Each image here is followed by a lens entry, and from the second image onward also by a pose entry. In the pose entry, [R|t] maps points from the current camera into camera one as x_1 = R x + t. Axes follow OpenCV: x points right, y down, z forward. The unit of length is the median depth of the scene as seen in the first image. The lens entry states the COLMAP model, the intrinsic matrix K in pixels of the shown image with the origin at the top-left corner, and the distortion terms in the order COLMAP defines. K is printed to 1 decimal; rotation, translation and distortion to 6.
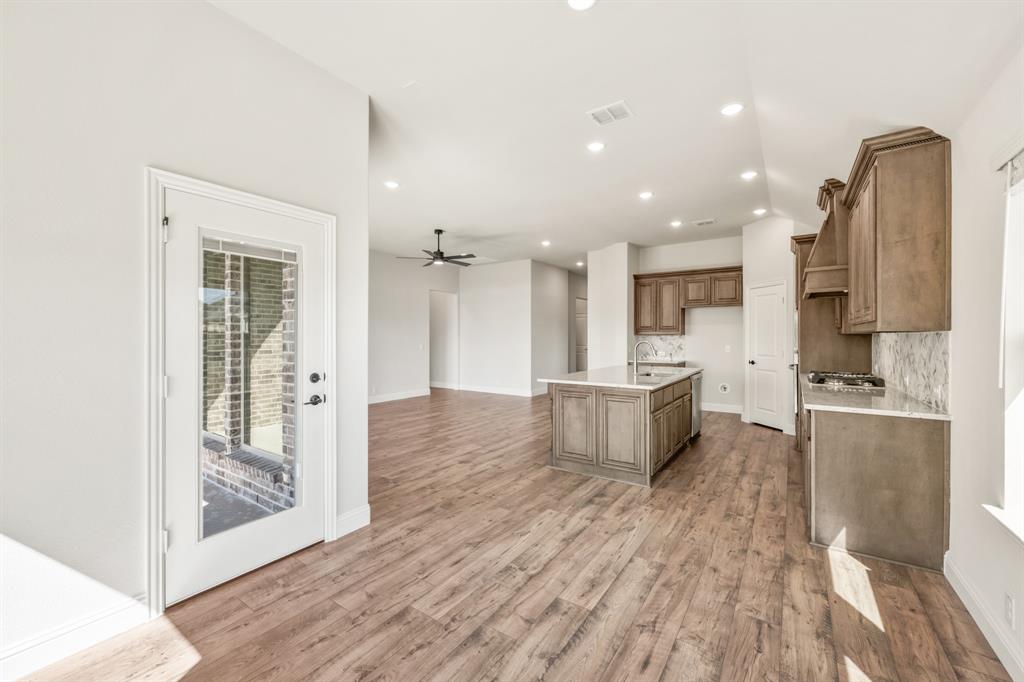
lens RADIAL K [[418.1, 0, 512.8], [0, 418.1, 337.4], [0, 0, 1]] dist [-0.003172, -0.000328]
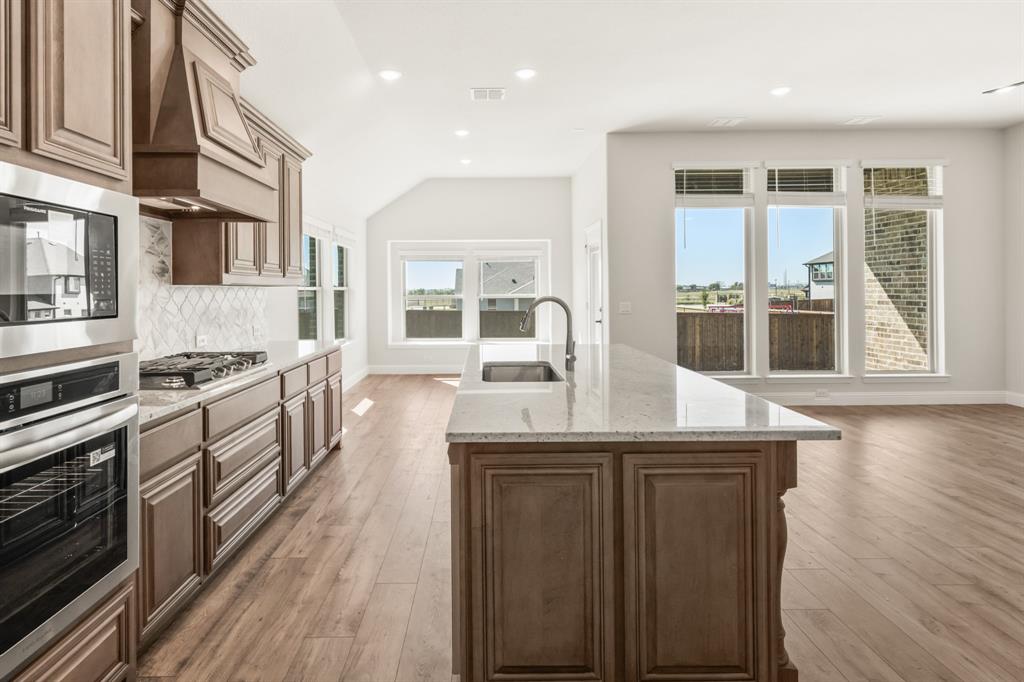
lens RADIAL K [[519.9, 0, 482.0], [0, 519.9, 287.5], [0, 0, 1]] dist [0.004557, -0.001096]
pose [[-0.831835, 0.001648, -0.555021, 0.979268], [0.002386, 0.999997, -0.000606, -0.002764], [0.555018, -0.001828, -0.831836, 2.039657]]
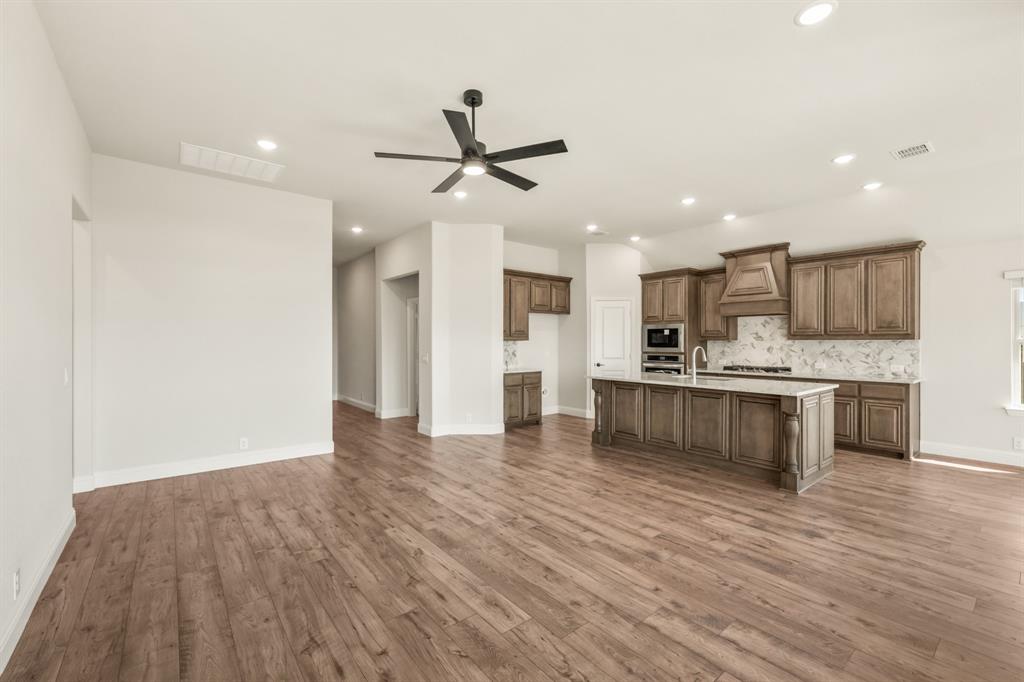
lens RADIAL K [[418.1, 0, 515.2], [0, 418.1, 344.2], [0, 0, 1]] dist [-0.003172, -0.000328]
pose [[0.302062, -0.006338, 0.953267, -1.126765], [0.005184, 0.999974, 0.005006, -0.006303], [-0.953274, 0.003429, 0.302087, 1.600406]]
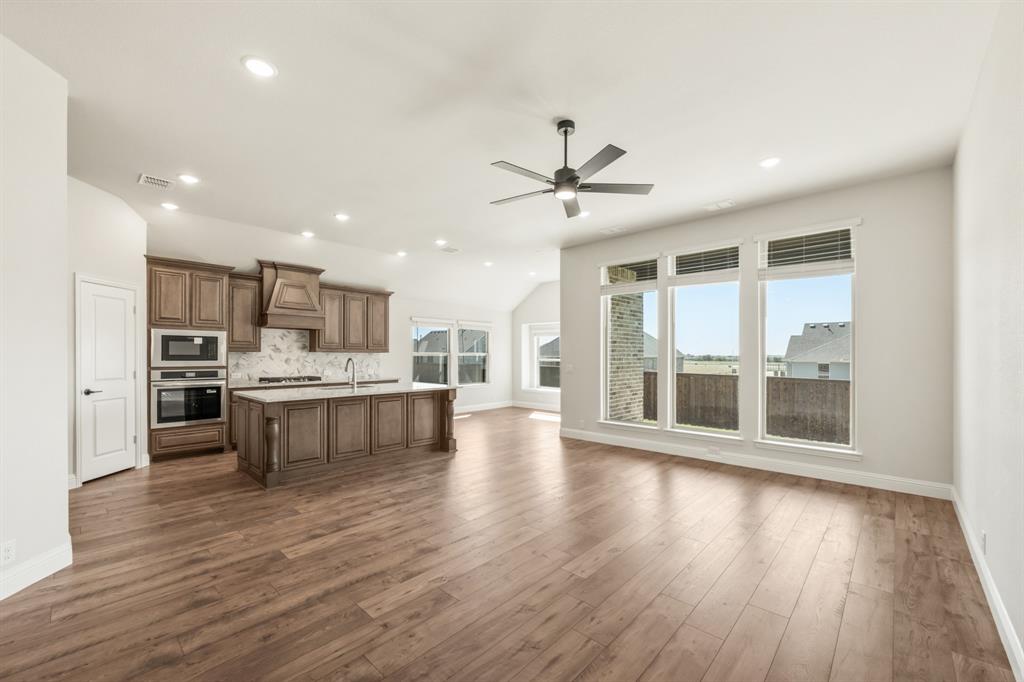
lens RADIAL K [[418.1, 0, 504.8], [0, 418.1, 354.8], [0, 0, 1]] dist [-0.003172, -0.000328]
pose [[-0.984795, -0.003297, 0.173691, -0.379467], [-0.002703, 0.999990, 0.003659, -0.006394], [-0.173701, 0.003134, -0.984793, 2.857322]]
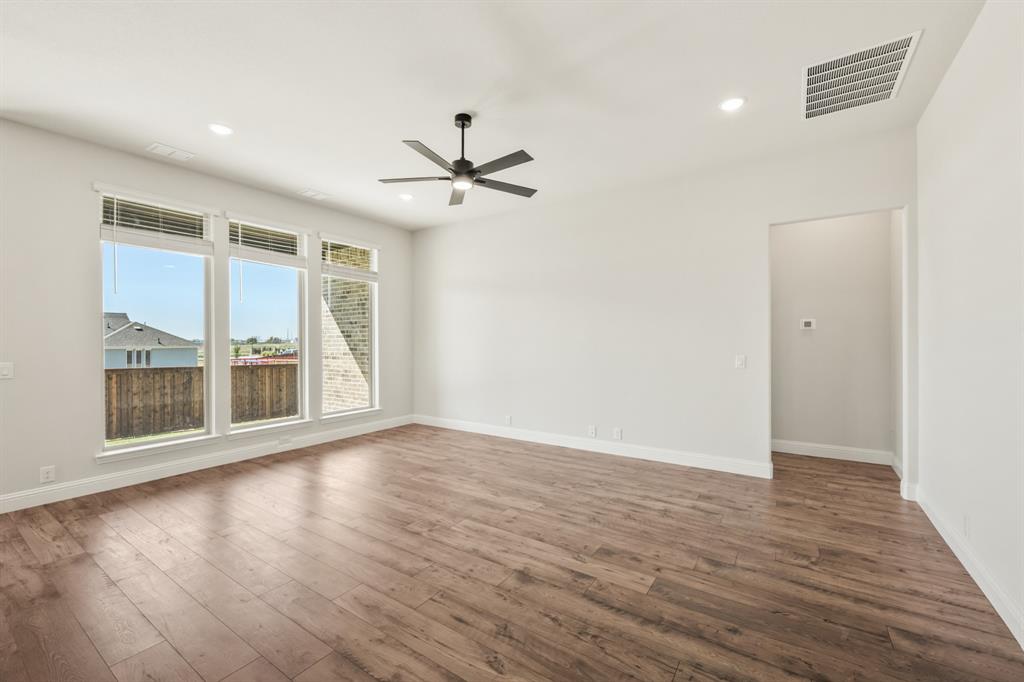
lens RADIAL K [[418.1, 0, 521.5], [0, 418.1, 344.4], [0, 0, 1]] dist [-0.003172, -0.000328]
pose [[0.009916, 0.006555, -0.999929, 0.599499], [-0.000913, 0.999978, 0.006546, -0.002739], [0.999950, 0.000848, 0.009922, 2.057526]]
